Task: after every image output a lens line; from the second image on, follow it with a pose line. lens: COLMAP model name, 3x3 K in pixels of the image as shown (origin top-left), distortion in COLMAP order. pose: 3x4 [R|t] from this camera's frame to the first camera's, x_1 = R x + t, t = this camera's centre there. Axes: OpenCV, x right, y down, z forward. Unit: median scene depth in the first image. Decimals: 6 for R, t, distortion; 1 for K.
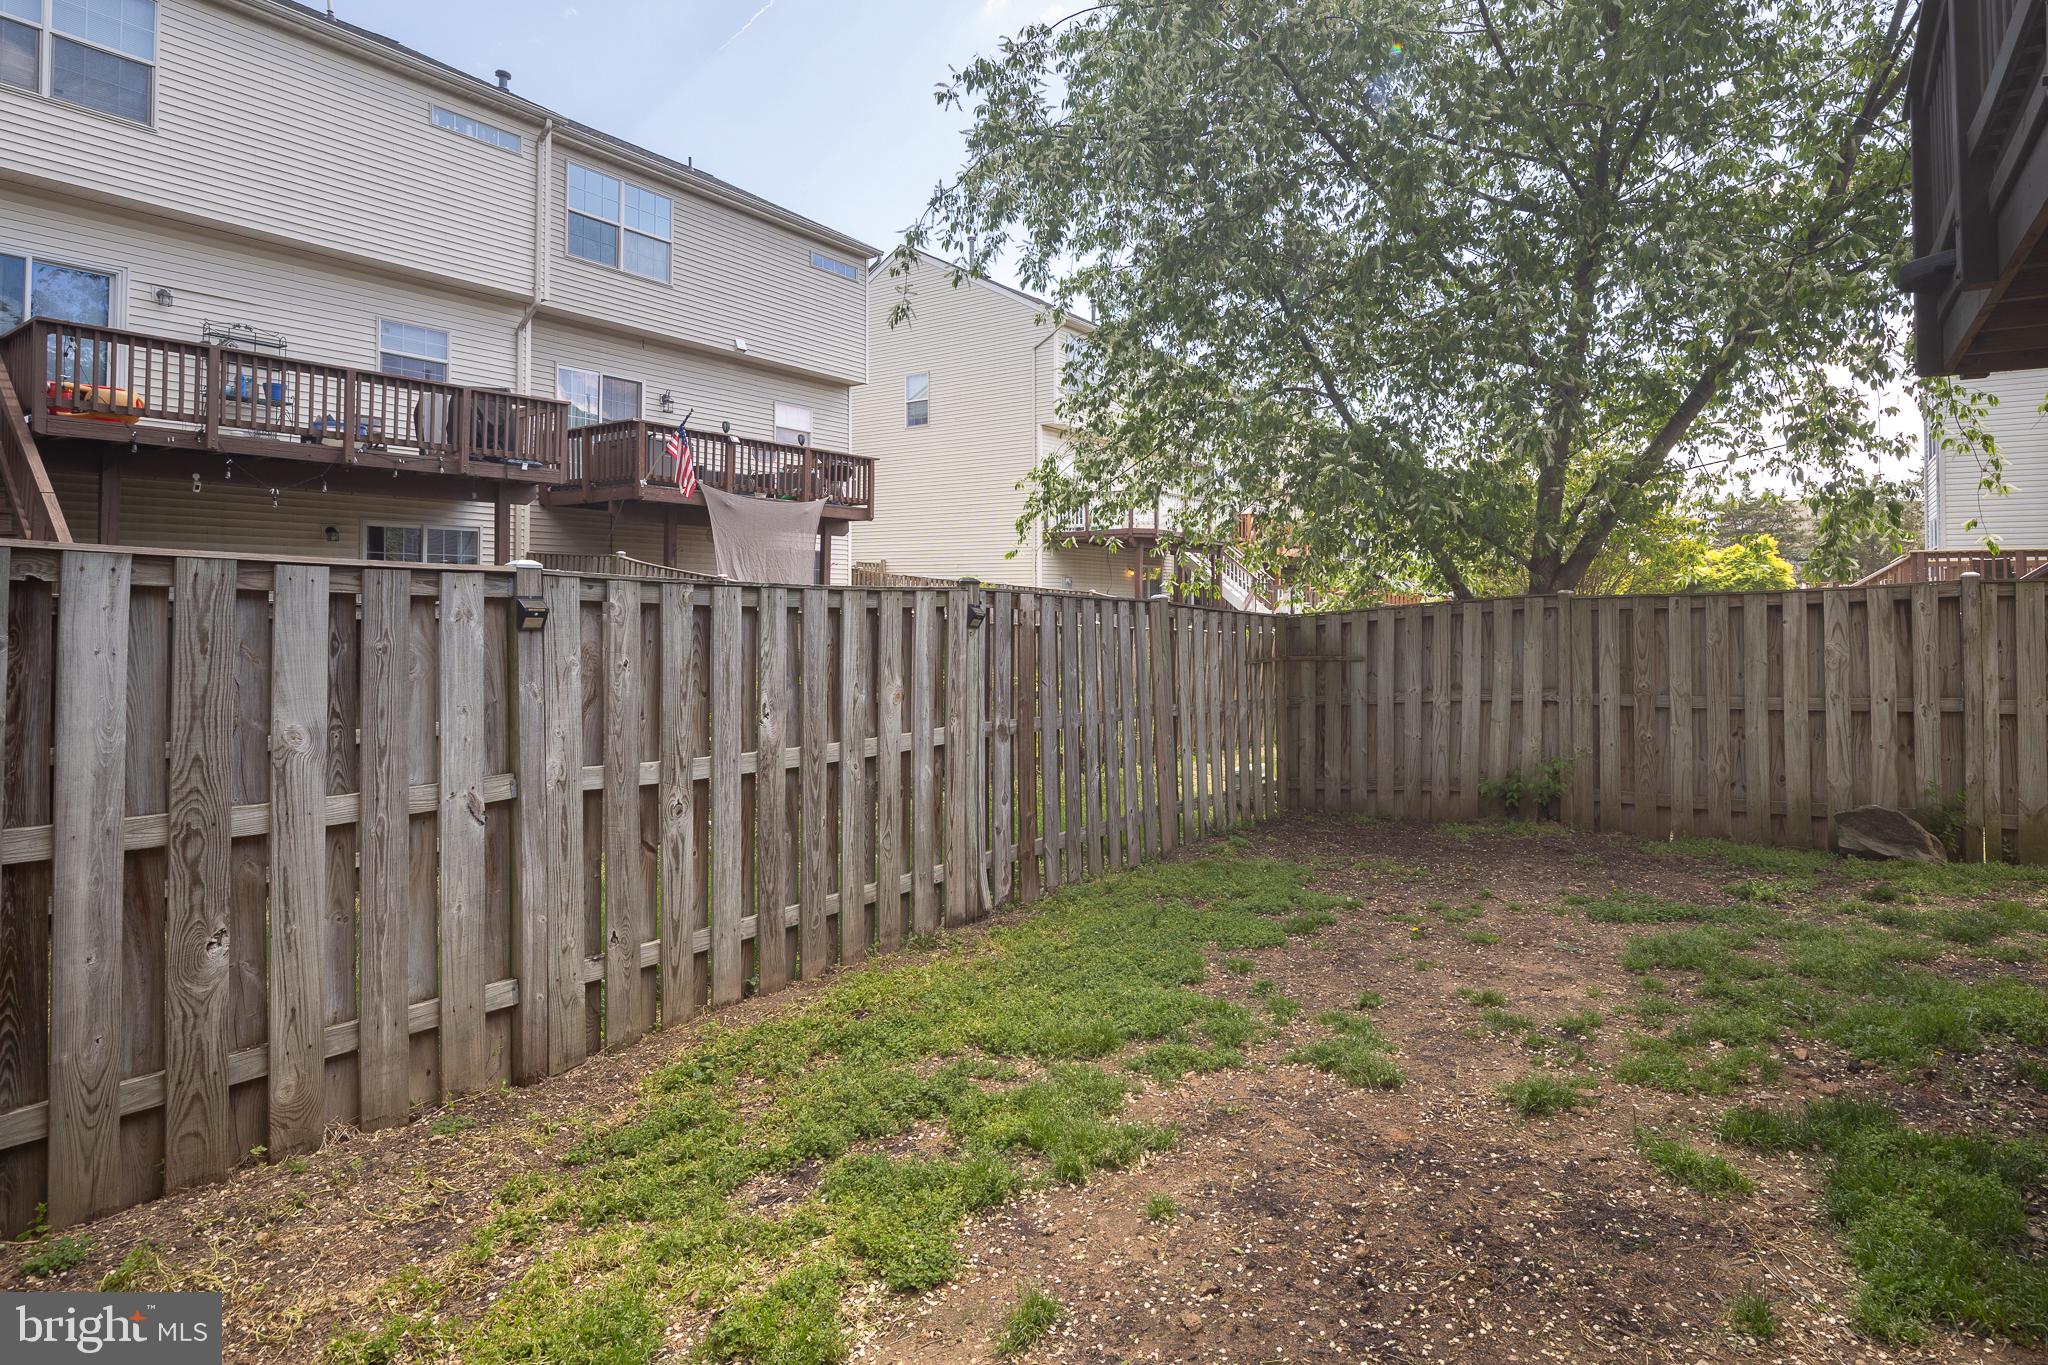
lens RADIAL K [[1001.1, 0, 1149.9], [0, 1001.1, 583.7], [0, 0, 1]] dist [0.008317, -0.004555]
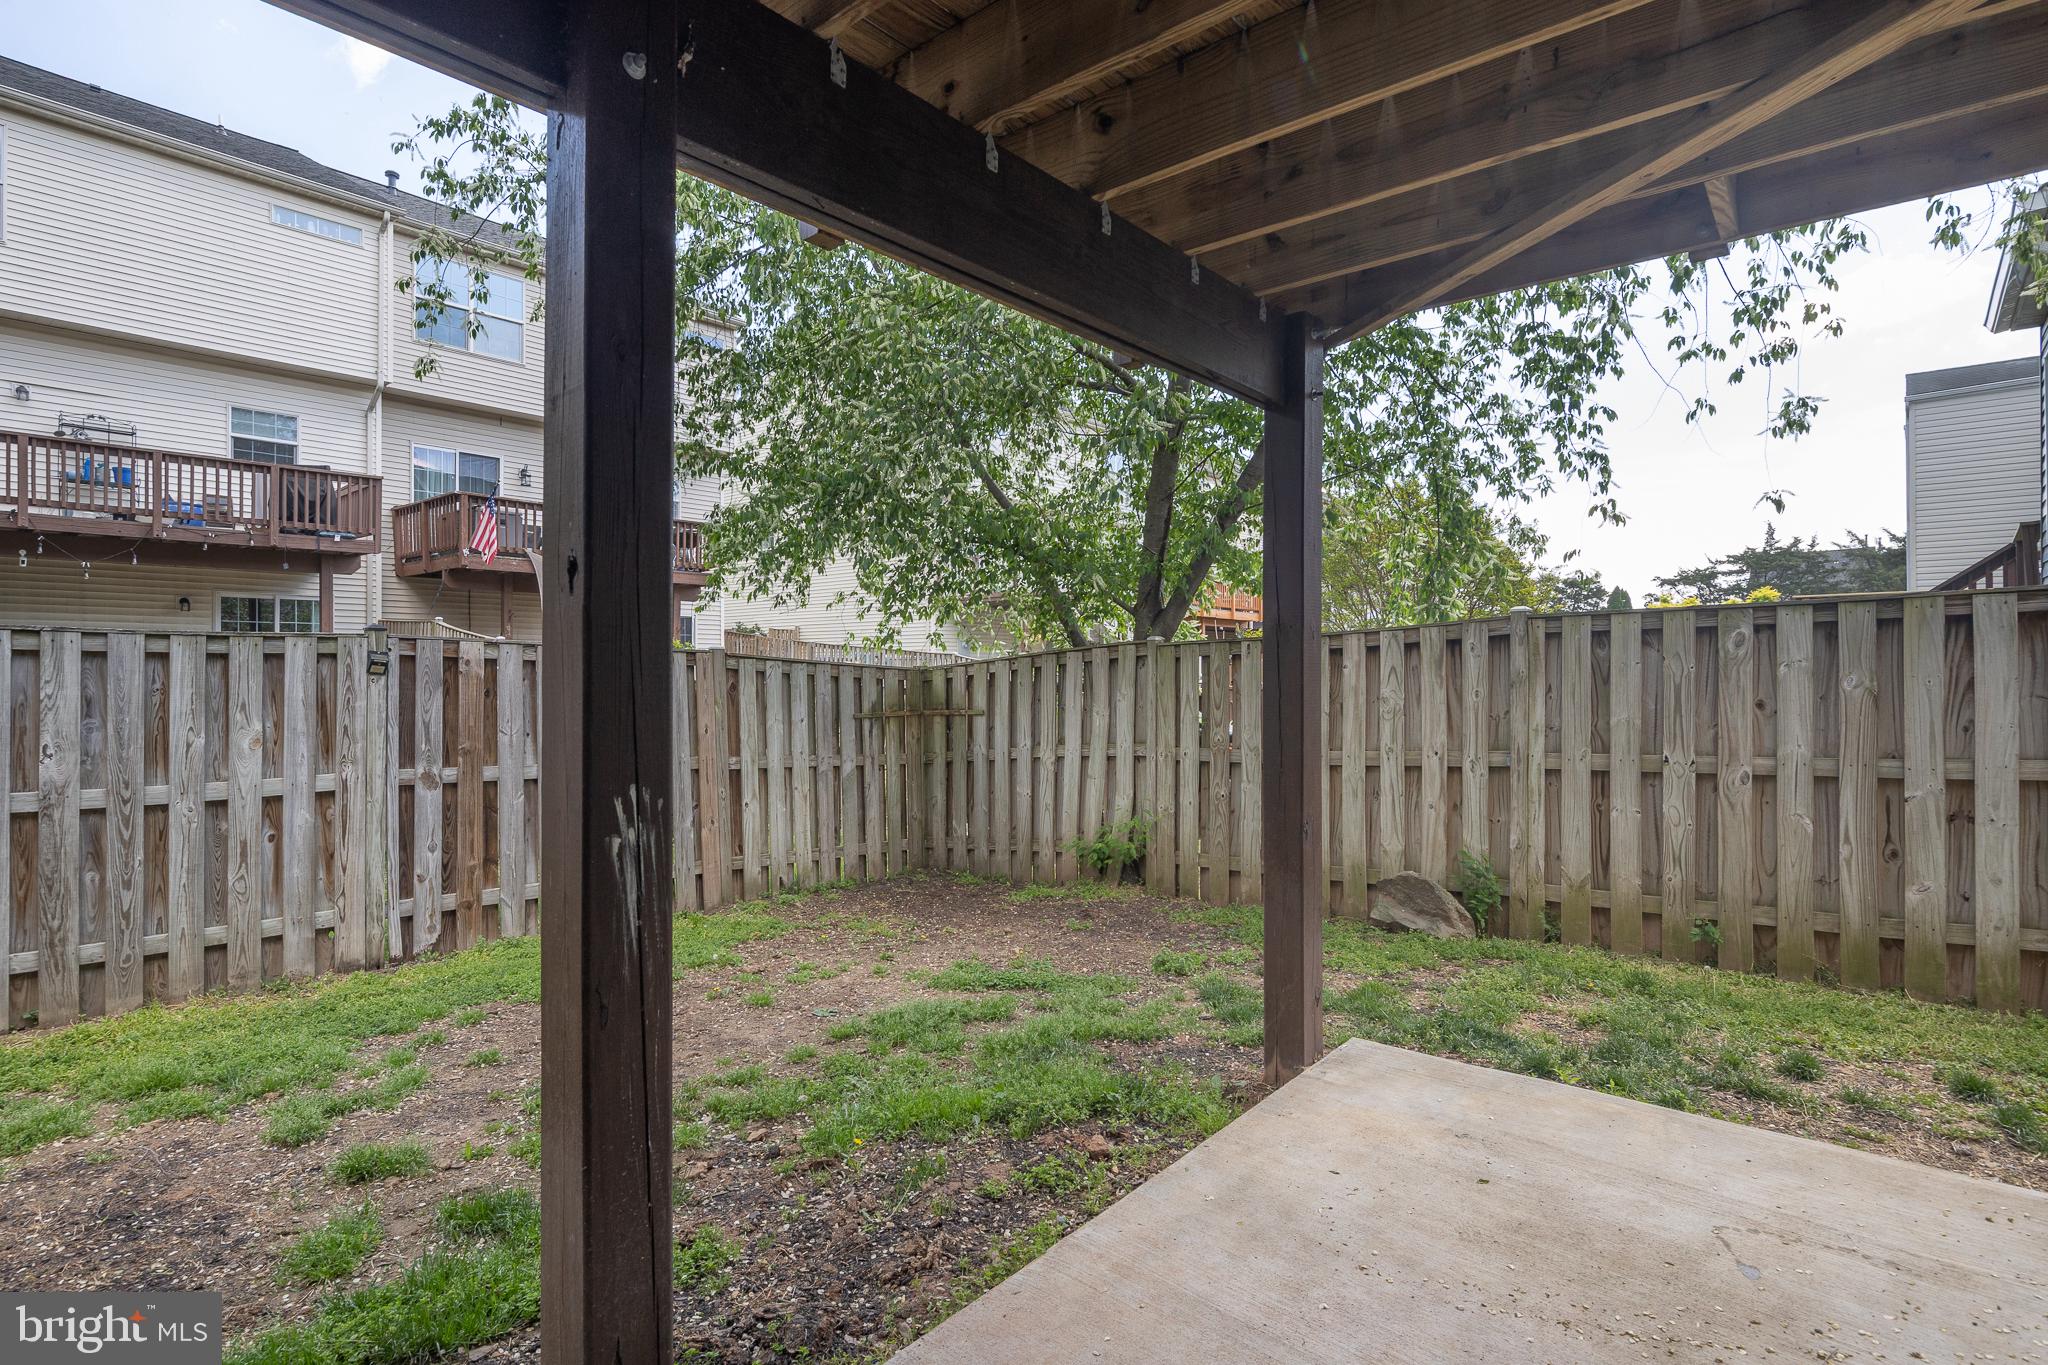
lens RADIAL K [[1001.1, 0, 1018.8], [0, 1001.1, 664.2], [0, 0, 1]] dist [0.008317, -0.004555]
pose [[0.991021, -0.007997, -0.133464, 0.390574], [0.009676, 0.999882, 0.011936, 0.018634], [0.133353, -0.013120, 0.990982, 0.063349]]
